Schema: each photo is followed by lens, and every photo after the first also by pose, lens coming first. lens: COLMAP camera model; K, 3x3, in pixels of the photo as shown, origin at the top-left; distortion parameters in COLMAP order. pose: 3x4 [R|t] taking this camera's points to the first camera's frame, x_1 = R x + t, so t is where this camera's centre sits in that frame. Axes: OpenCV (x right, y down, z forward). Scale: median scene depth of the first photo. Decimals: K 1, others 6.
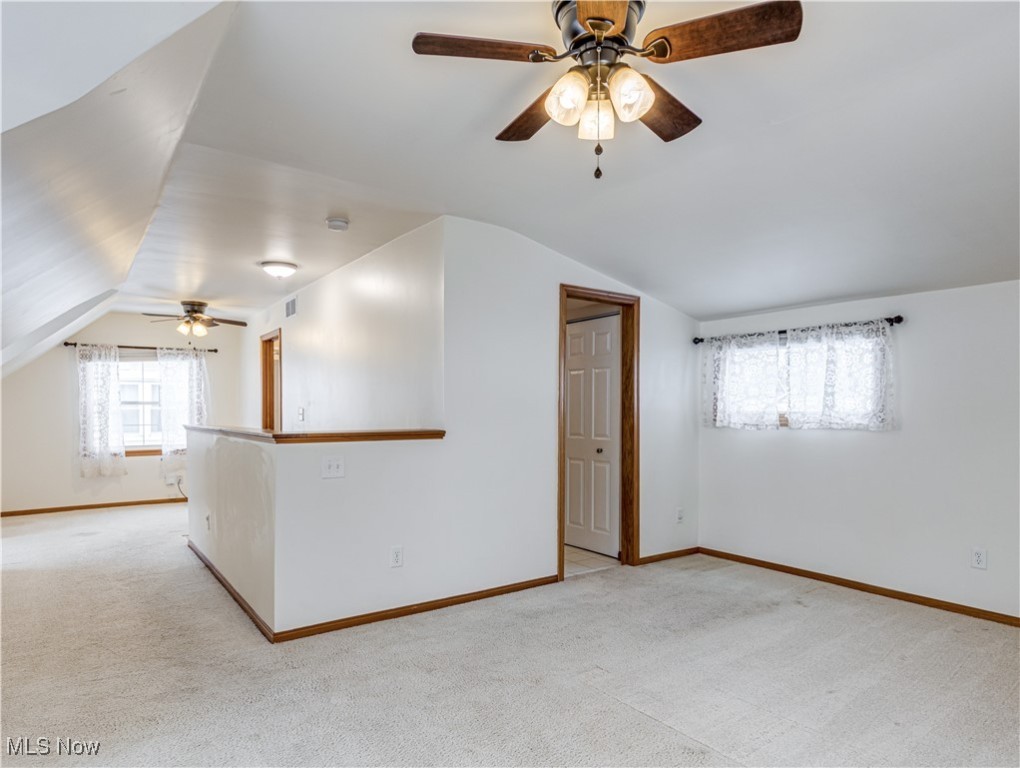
lens RADIAL K [[613.9, 0, 510.0], [0, 613.9, 384.0], [0, 0, 1]] dist [-0.003710, -0.000931]
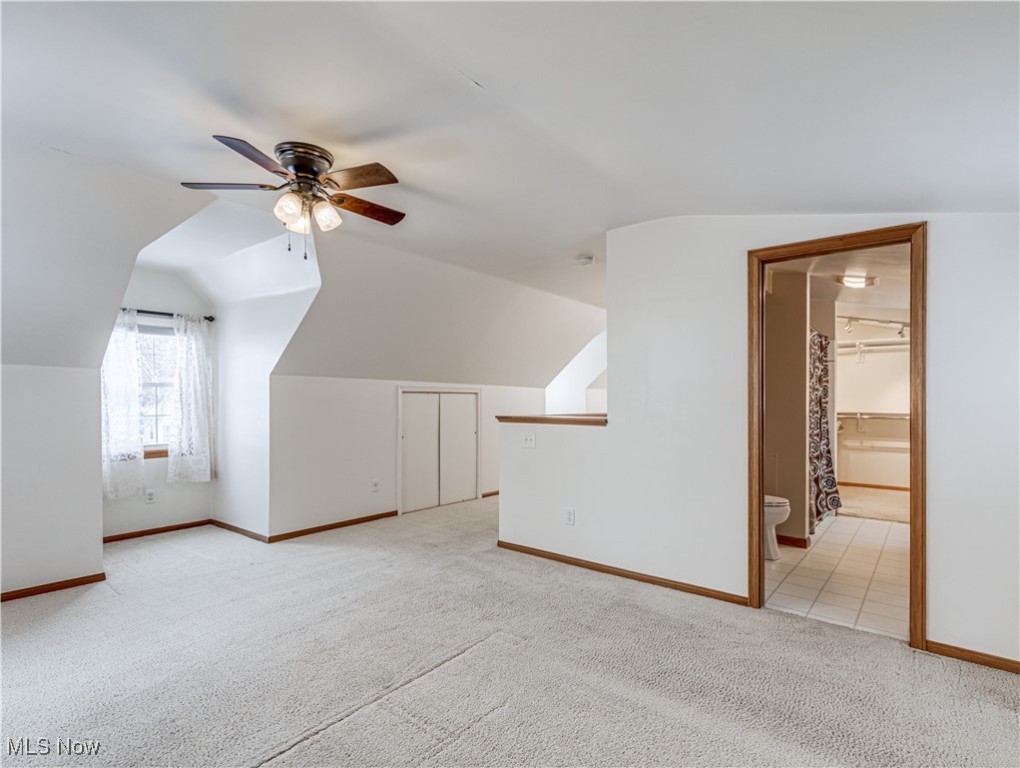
lens RADIAL K [[519.8, 0, 510.3], [0, 519.8, 396.9], [0, 0, 1]] dist [0.001207, 0.000256]
pose [[0.260277, -0.004576, -0.965523, 0.786465], [0.027156, 0.999628, 0.002583, 0.026961], [0.965152, -0.026892, 0.260305, 0.581459]]
